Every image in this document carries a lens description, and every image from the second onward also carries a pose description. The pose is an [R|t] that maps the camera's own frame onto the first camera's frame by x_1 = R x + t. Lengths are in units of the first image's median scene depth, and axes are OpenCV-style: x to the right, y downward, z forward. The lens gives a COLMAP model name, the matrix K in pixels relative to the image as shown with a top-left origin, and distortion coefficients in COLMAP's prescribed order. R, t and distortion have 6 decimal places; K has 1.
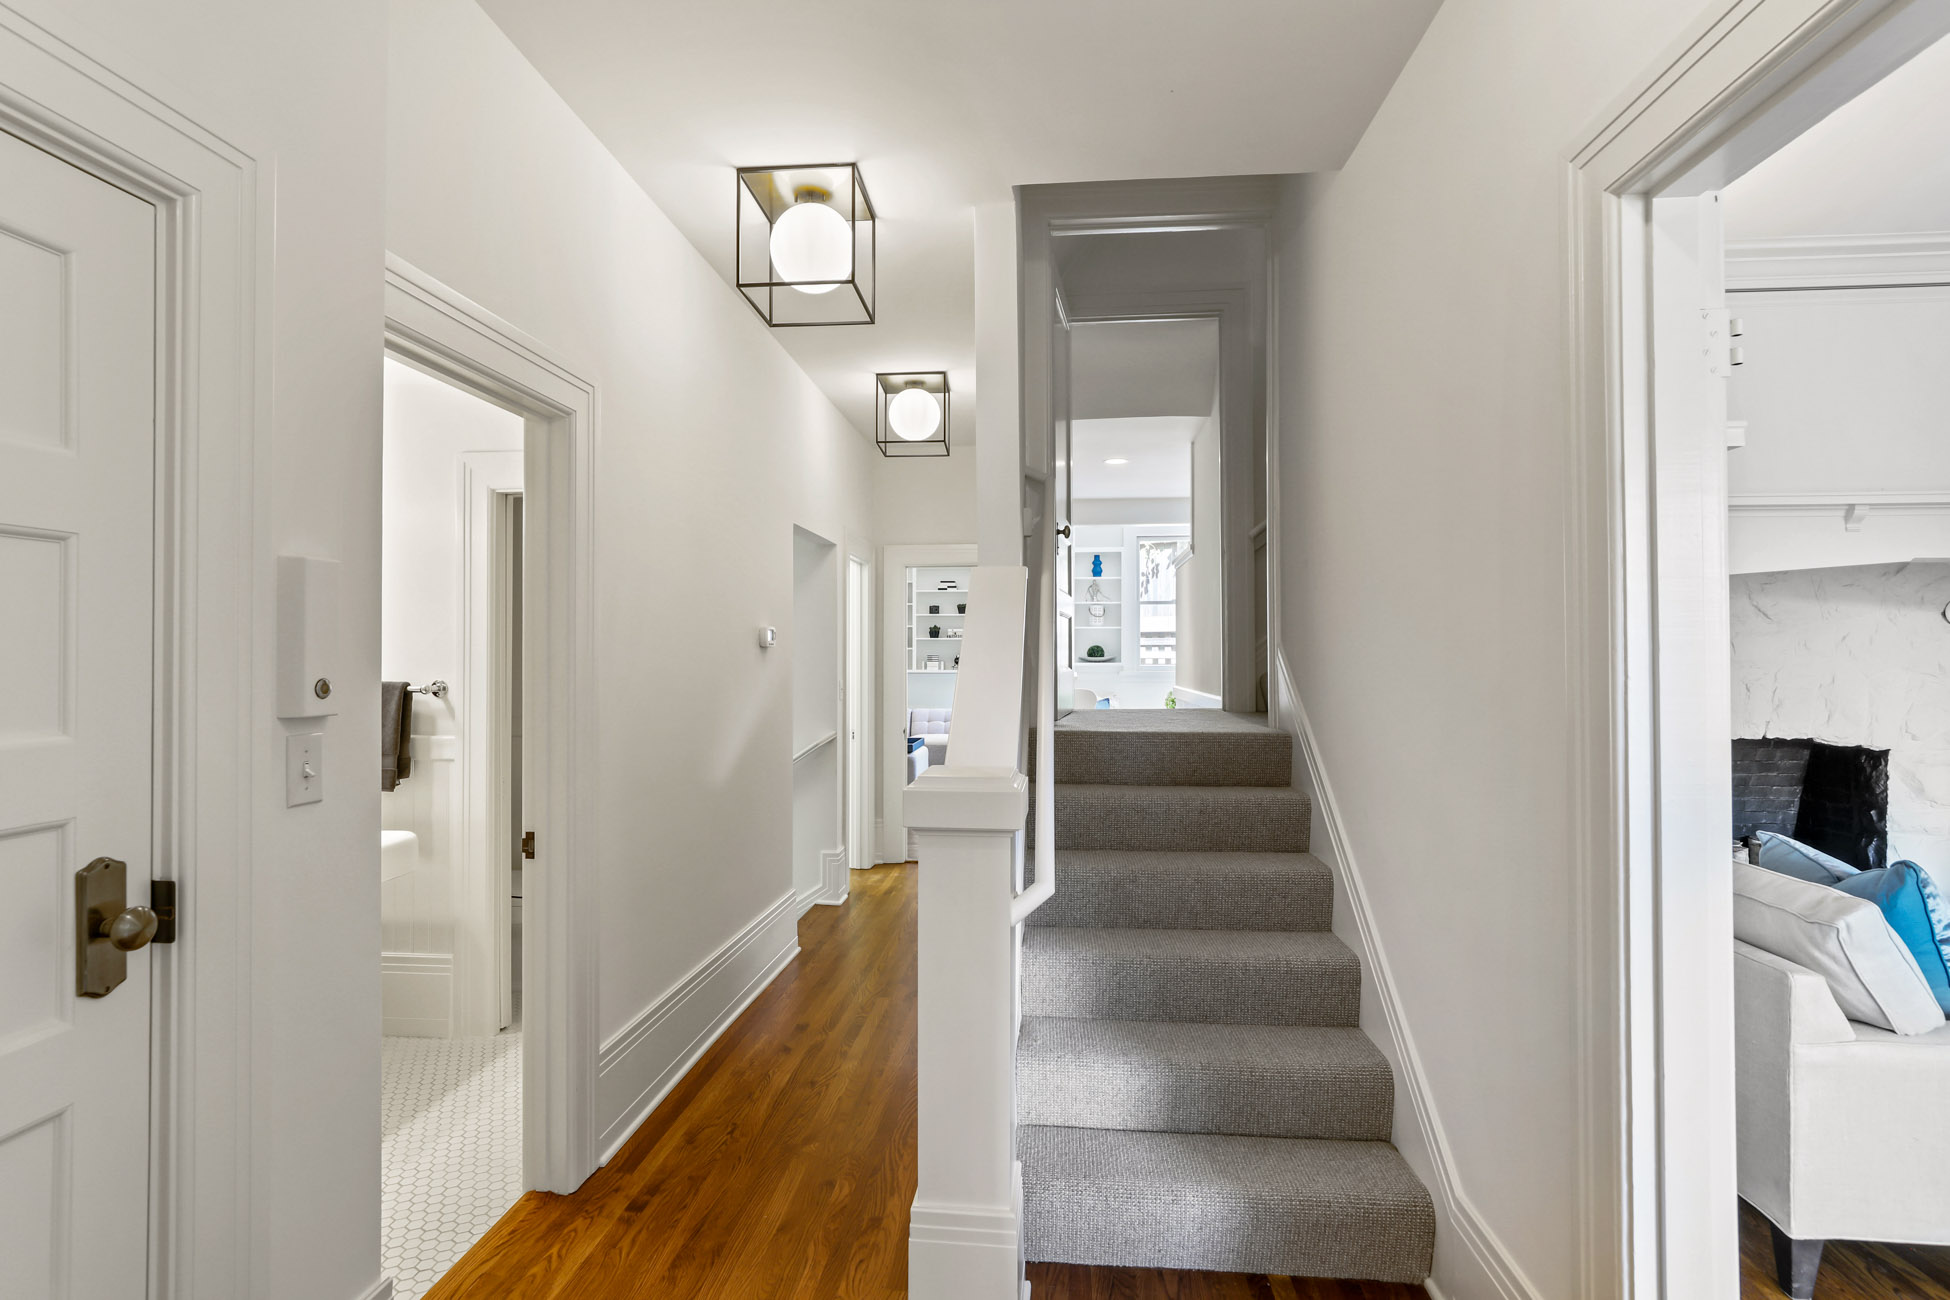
lens RADIAL K [[967.2, 0, 975.0], [0, 967.2, 650.0], [0, 0, 1]] dist [-0.015007, -0.000021]
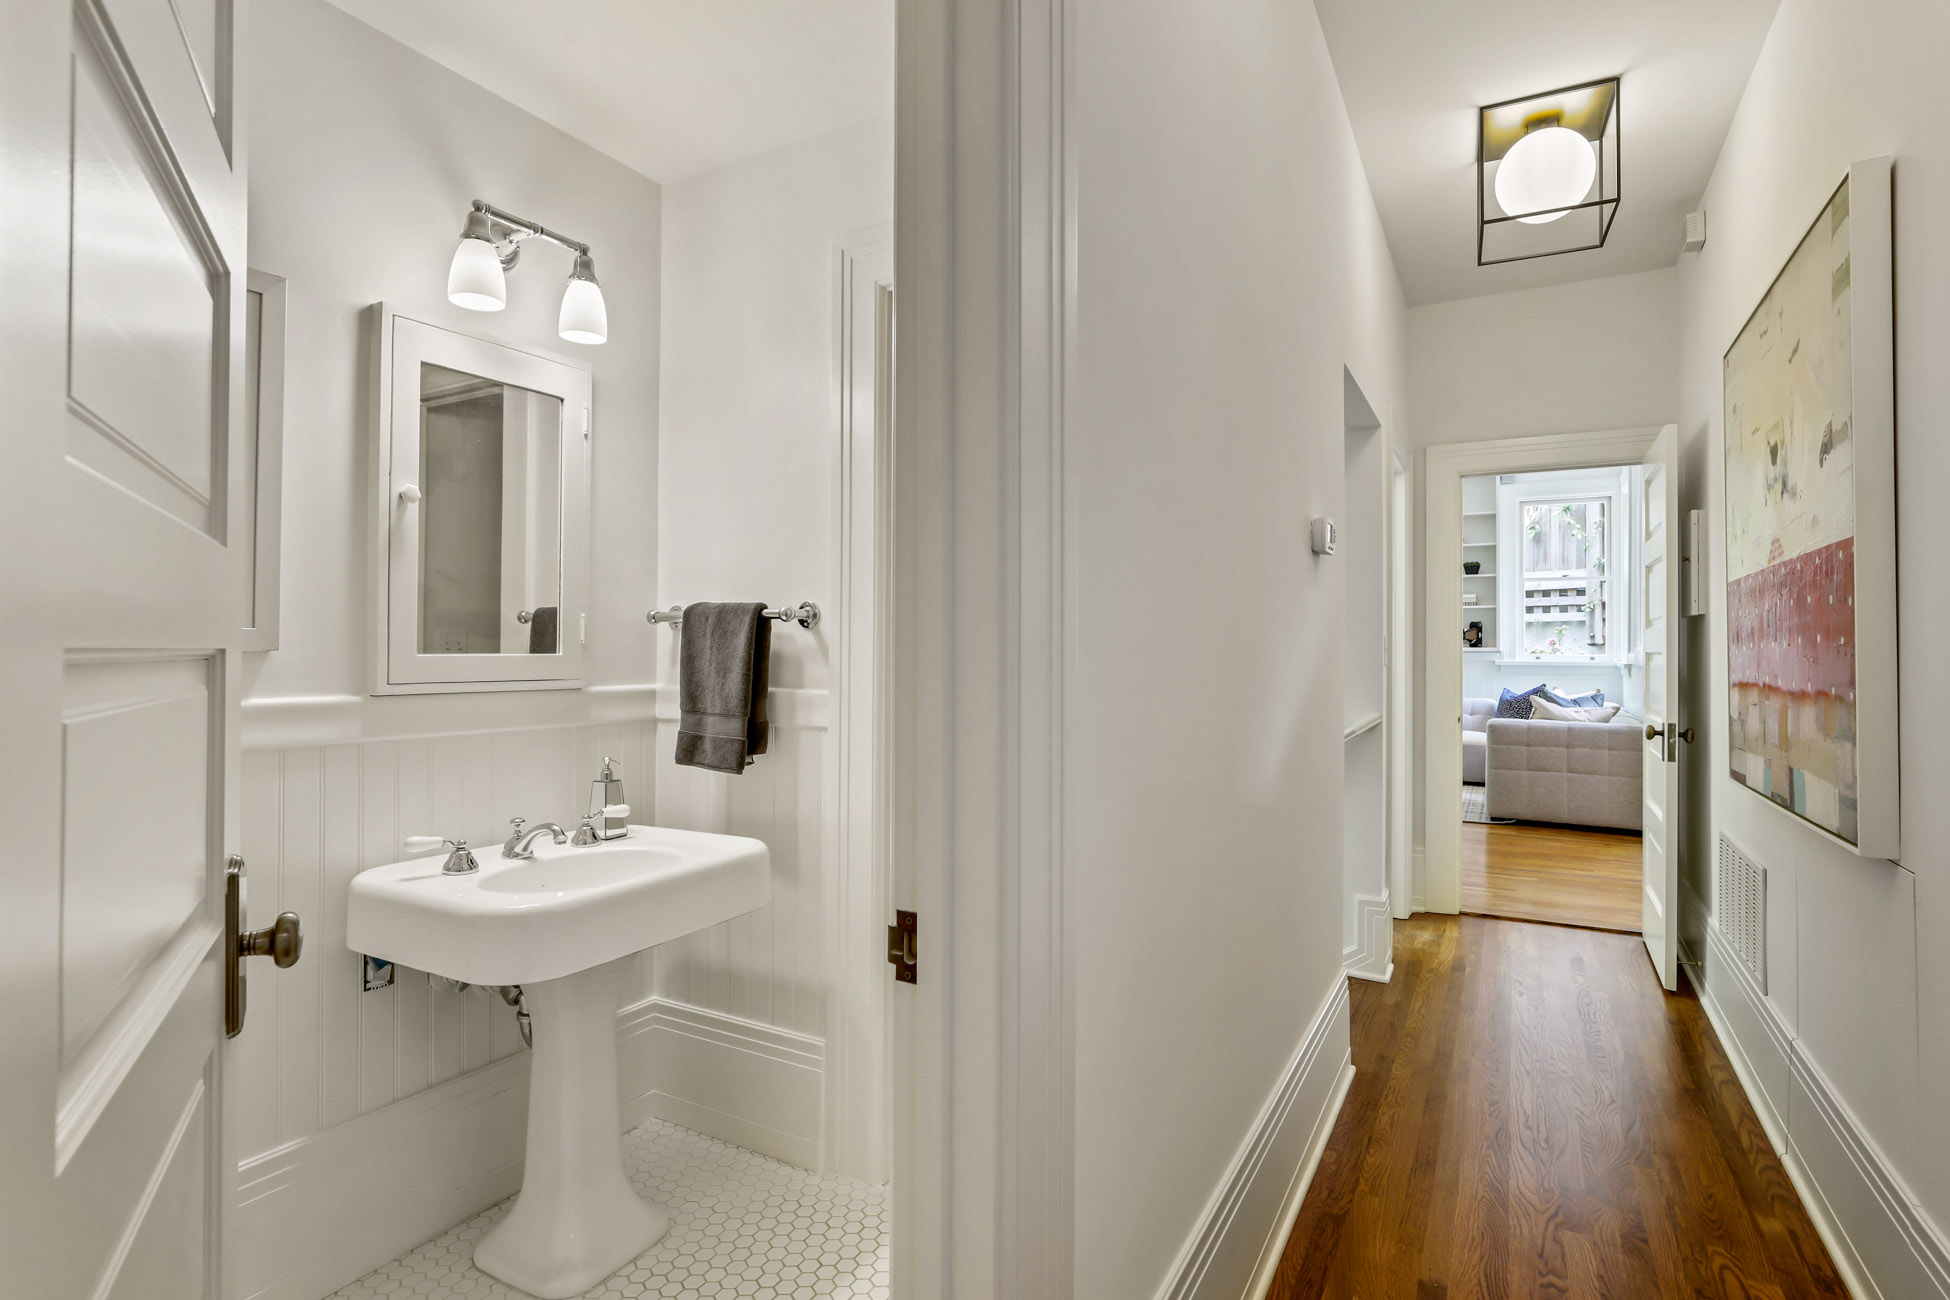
lens RADIAL K [[967.2, 0, 975.0], [0, 967.2, 650.0], [0, 0, 1]] dist [-0.015007, -0.000021]
pose [[0.912327, 0.004847, -0.409435, -0.199055], [-0.001620, 0.999965, 0.008227, 0.058089], [0.409460, -0.006843, 0.912302, 0.469485]]
